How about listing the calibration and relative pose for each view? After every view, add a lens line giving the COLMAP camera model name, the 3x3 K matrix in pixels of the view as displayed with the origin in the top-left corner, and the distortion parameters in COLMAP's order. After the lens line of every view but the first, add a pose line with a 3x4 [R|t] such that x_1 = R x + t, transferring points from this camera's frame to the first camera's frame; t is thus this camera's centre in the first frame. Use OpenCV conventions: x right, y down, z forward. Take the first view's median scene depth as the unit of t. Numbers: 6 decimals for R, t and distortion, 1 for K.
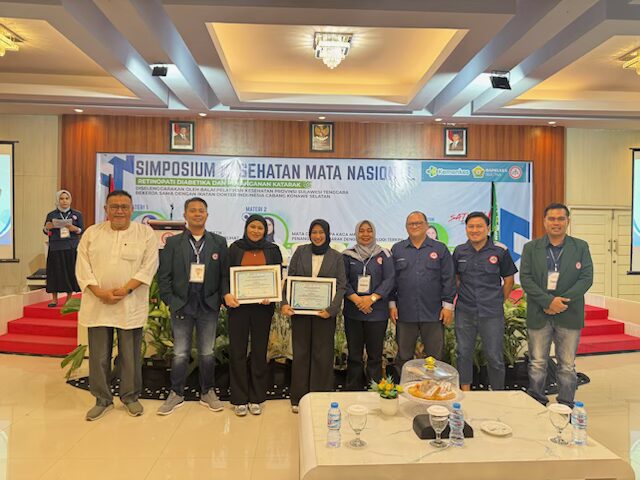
lens RADIAL K [[450.1, 0, 323.7], [0, 450.1, 234.8], [0, 0, 1]] dist [0.031975, -0.012068]
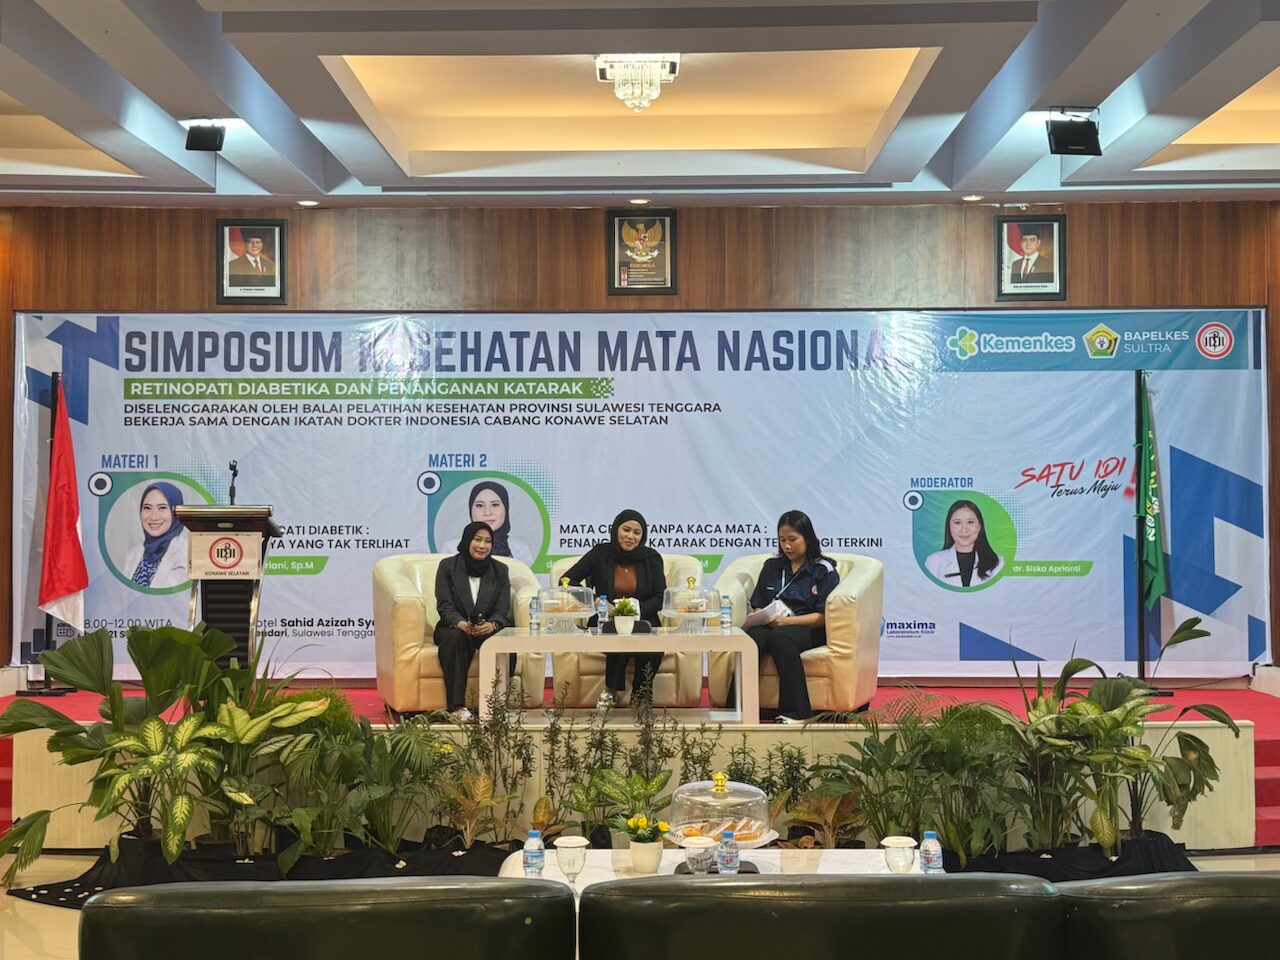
lens RADIAL K [[1707.3, 0, 636.5], [0, 1707.3, 442.0], [0, 0, 1]] dist [0.109442, 0.000000]
pose [[0.997835, -0.014554, -0.064136, 0.076731], [0.012173, 0.999227, -0.037367, -0.019367], [0.064631, 0.036506, 0.997241, -0.331390]]
